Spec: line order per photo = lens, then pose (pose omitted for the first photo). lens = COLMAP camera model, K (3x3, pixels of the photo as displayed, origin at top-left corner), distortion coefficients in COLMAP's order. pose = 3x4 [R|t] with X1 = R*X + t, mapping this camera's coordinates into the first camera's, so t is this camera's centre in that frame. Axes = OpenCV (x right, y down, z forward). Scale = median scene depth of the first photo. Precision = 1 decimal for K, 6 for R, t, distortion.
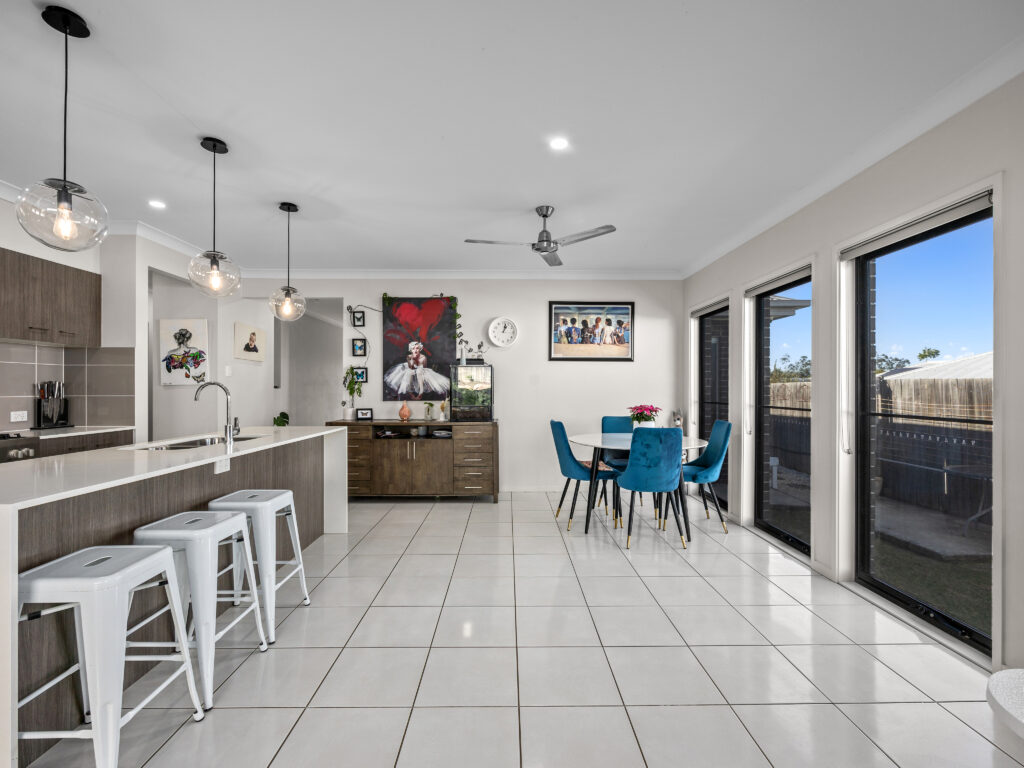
lens RADIAL K [[456.7, 0, 509.4], [0, 456.7, 387.3], [0, 0, 1]] dist [-0.000328, -0.000589]
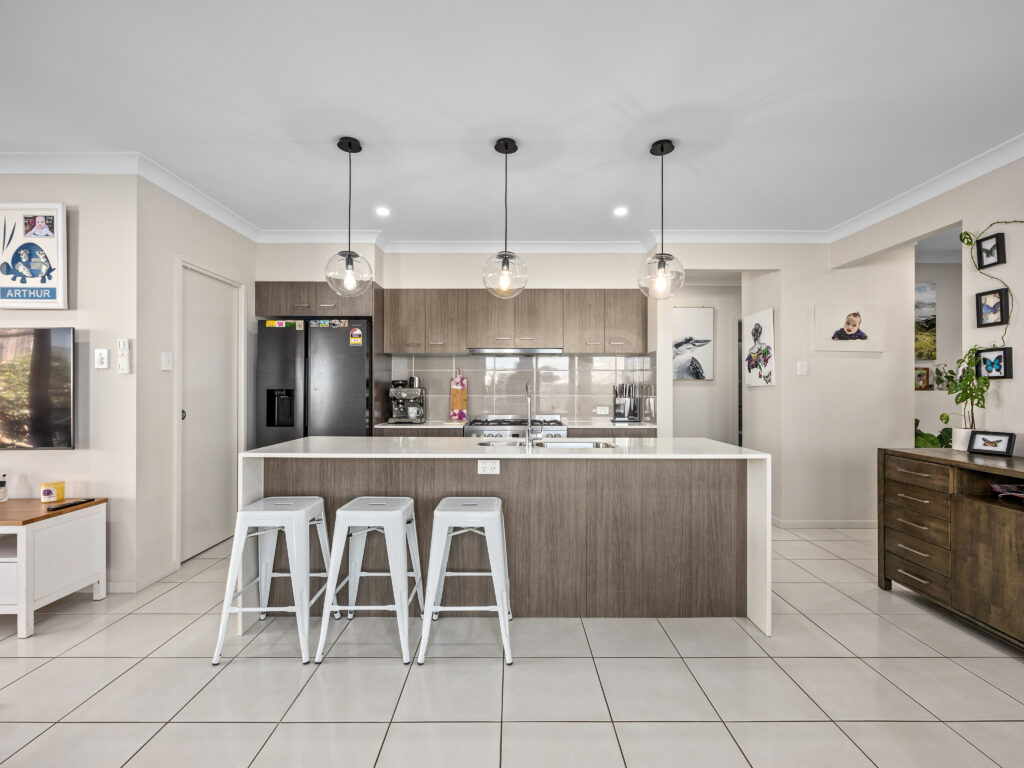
lens RADIAL K [[456.7, 0, 509.4], [0, 456.7, 387.3], [0, 0, 1]] dist [-0.000328, -0.000589]
pose [[-0.012926, -0.003583, -0.999910, 0.189527], [-0.003237, 0.999988, -0.003542, 0.002216], [0.999911, 0.003190, -0.012937, 0.523684]]
